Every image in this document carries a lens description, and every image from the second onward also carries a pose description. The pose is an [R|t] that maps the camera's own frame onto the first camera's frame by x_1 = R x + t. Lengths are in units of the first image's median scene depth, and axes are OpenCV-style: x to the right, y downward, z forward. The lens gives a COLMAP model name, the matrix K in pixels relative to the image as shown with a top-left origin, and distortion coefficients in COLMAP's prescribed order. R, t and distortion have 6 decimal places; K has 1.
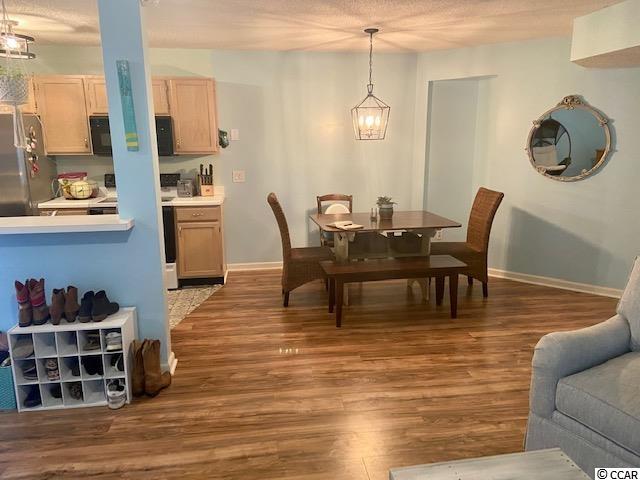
lens RADIAL K [[481.0, 0, 322.8], [0, 481.0, 237.4], [0, 0, 1]] dist [0.096608, -0.098943]
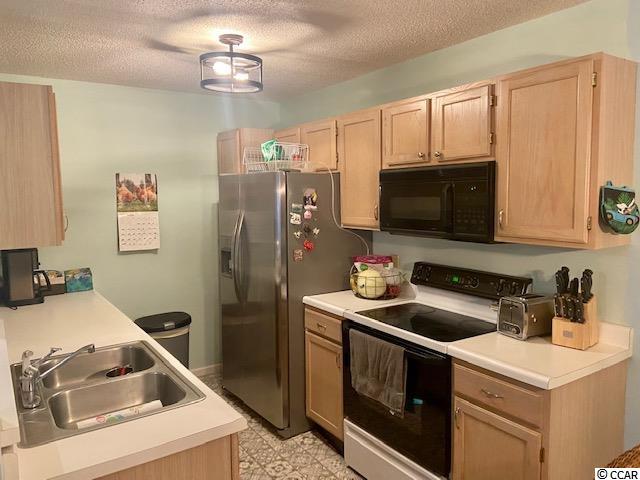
lens RADIAL K [[481.0, 0, 309.1], [0, 481.0, 235.6], [0, 0, 1]] dist [0.096608, -0.098943]
pose [[0.424770, 0.079090, -0.901840, 0.038707], [-0.175738, 0.984431, 0.003560, -0.167280], [0.888080, 0.156975, 0.432056, 0.734550]]
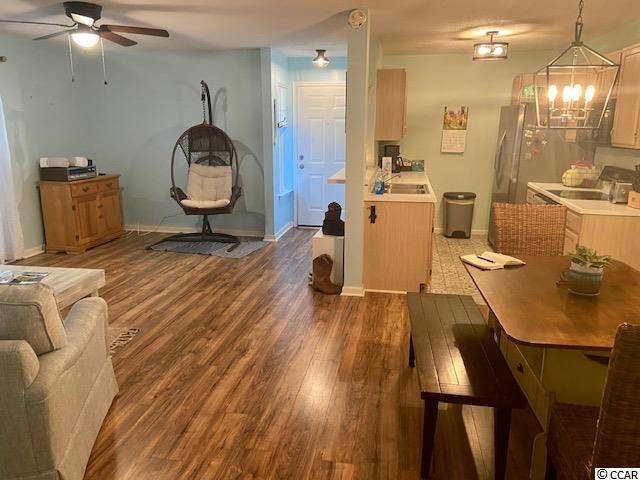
lens RADIAL K [[481.0, 0, 319.4], [0, 481.0, 231.4], [0, 0, 1]] dist [0.096608, -0.098943]
pose [[-0.313925, 0.206905, -0.926629, 0.698064], [-0.201740, 0.939144, 0.278046, -0.190691], [0.927767, 0.274224, -0.253080, 0.910613]]
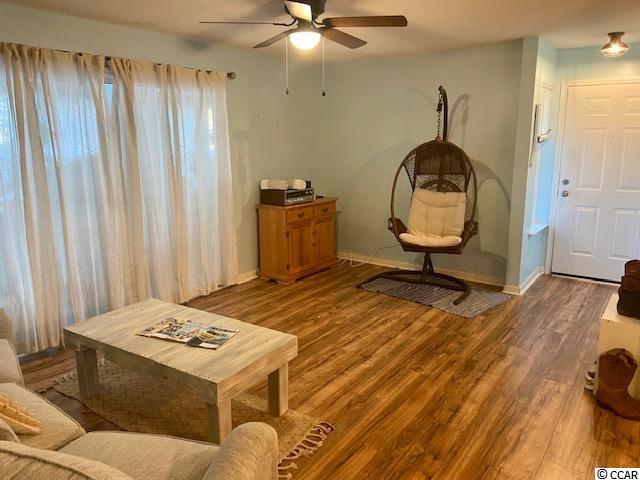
lens RADIAL K [[481.0, 0, 318.4], [0, 481.0, 230.6], [0, 0, 1]] dist [0.096608, -0.098943]
pose [[-0.692934, 0.145047, -0.706260, 0.458515], [-0.141441, 0.933175, 0.330422, -0.163335], [0.706991, 0.328855, -0.626114, 0.743844]]
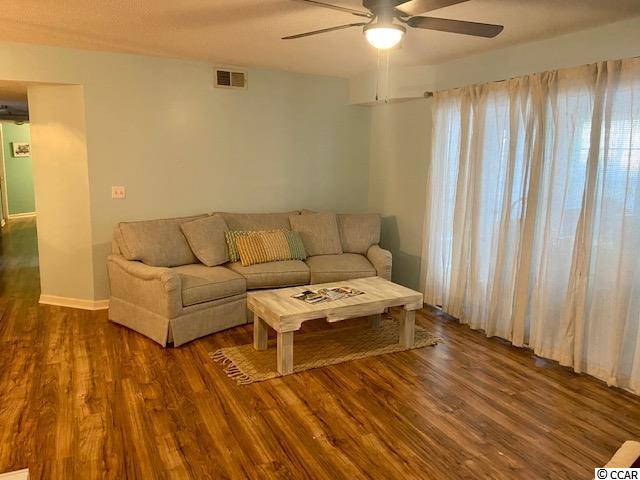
lens RADIAL K [[481.0, 0, 324.4], [0, 481.0, 230.8], [0, 0, 1]] dist [0.096608, -0.098943]
pose [[-0.320228, -0.147309, 0.935817, -0.656059], [0.181763, 0.959929, 0.213302, -0.098935], [-0.929740, 0.238402, -0.280621, 0.489018]]
